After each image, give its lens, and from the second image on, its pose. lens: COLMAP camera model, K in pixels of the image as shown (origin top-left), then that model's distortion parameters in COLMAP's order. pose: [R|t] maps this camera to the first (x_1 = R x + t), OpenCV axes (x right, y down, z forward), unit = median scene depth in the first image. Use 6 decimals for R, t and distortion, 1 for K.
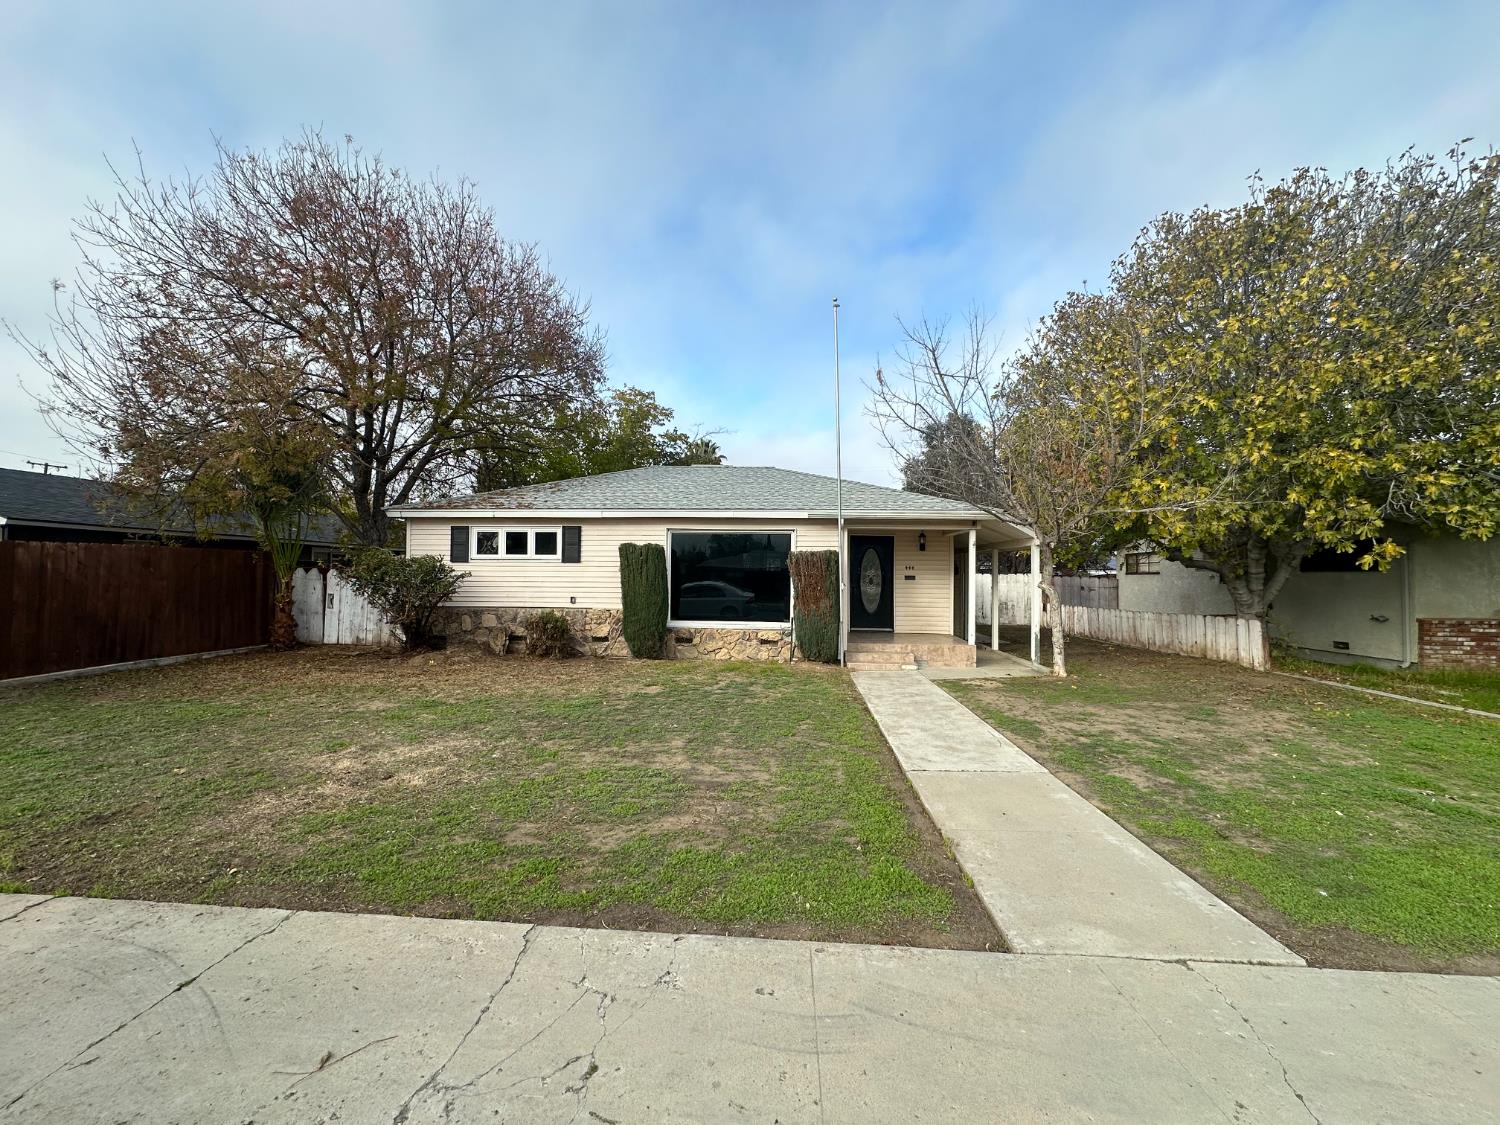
lens RADIAL K [[596.5, 0, 750.3], [0, 596.5, 562.5], [0, 0, 1]] dist [-0.006925, 0.001299]
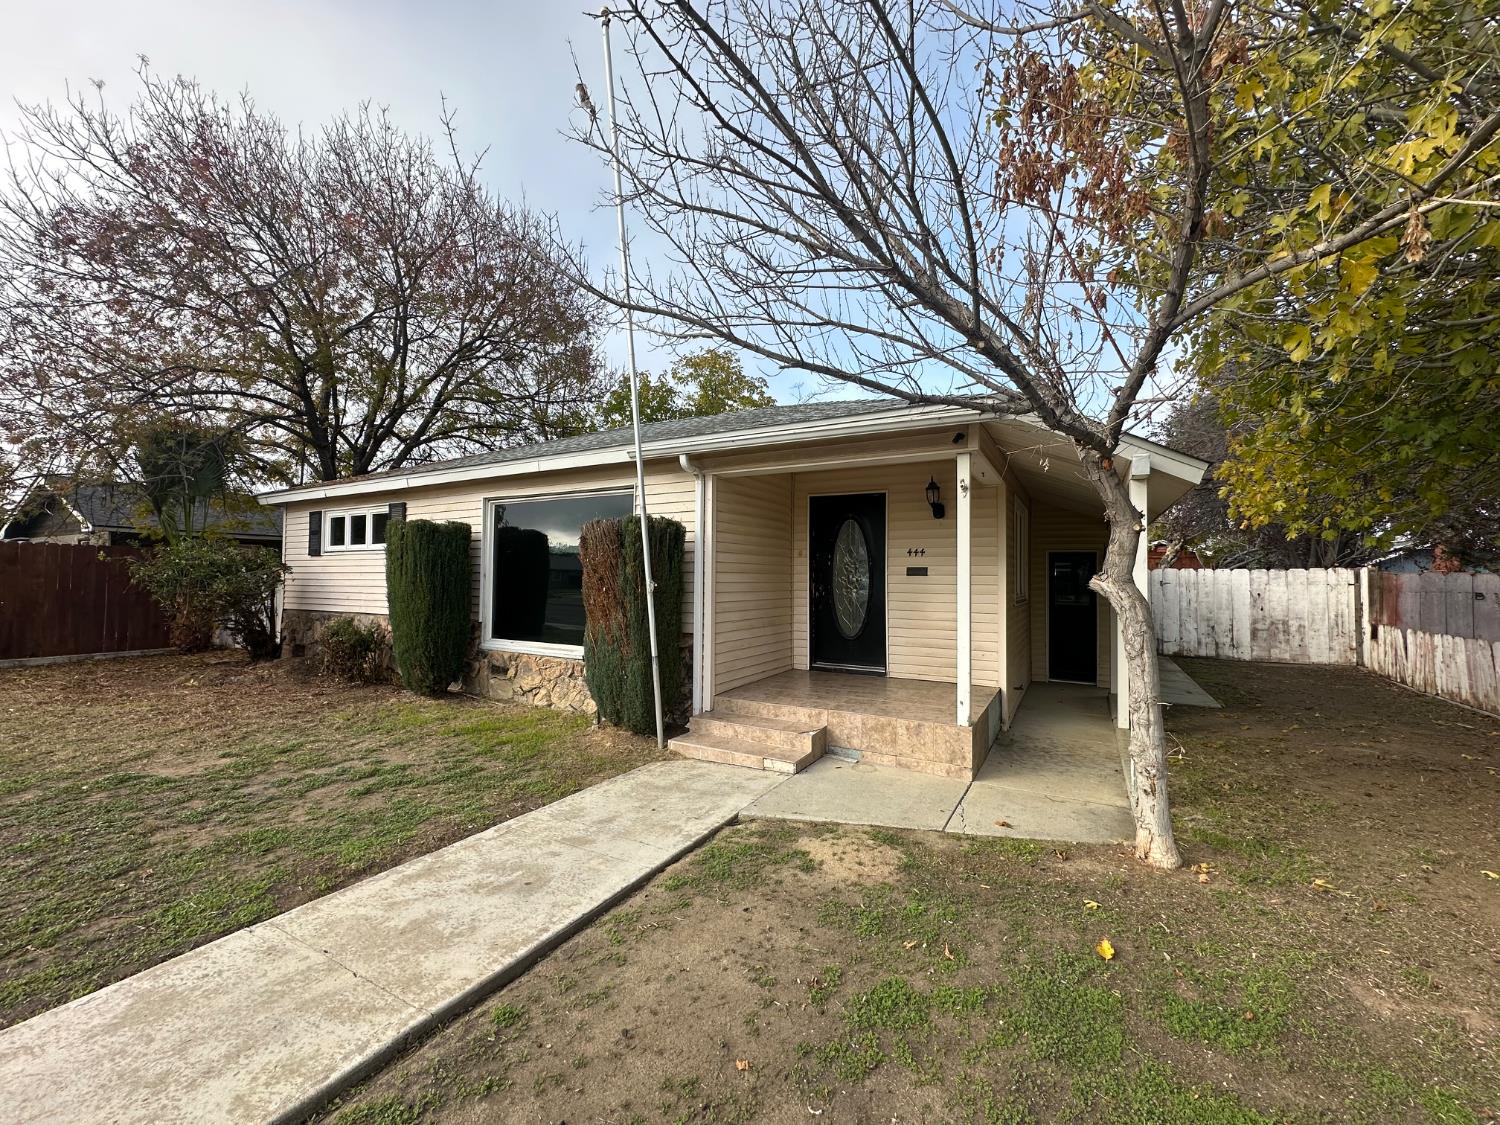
lens RADIAL K [[596.5, 0, 750.3], [0, 596.5, 562.5], [0, 0, 1]] dist [-0.006925, 0.001299]
pose [[0.900784, -0.015416, -0.433994, 0.407605], [0.011806, 0.999870, -0.011012, 0.024703], [0.434108, 0.004796, 0.900848, 0.534954]]
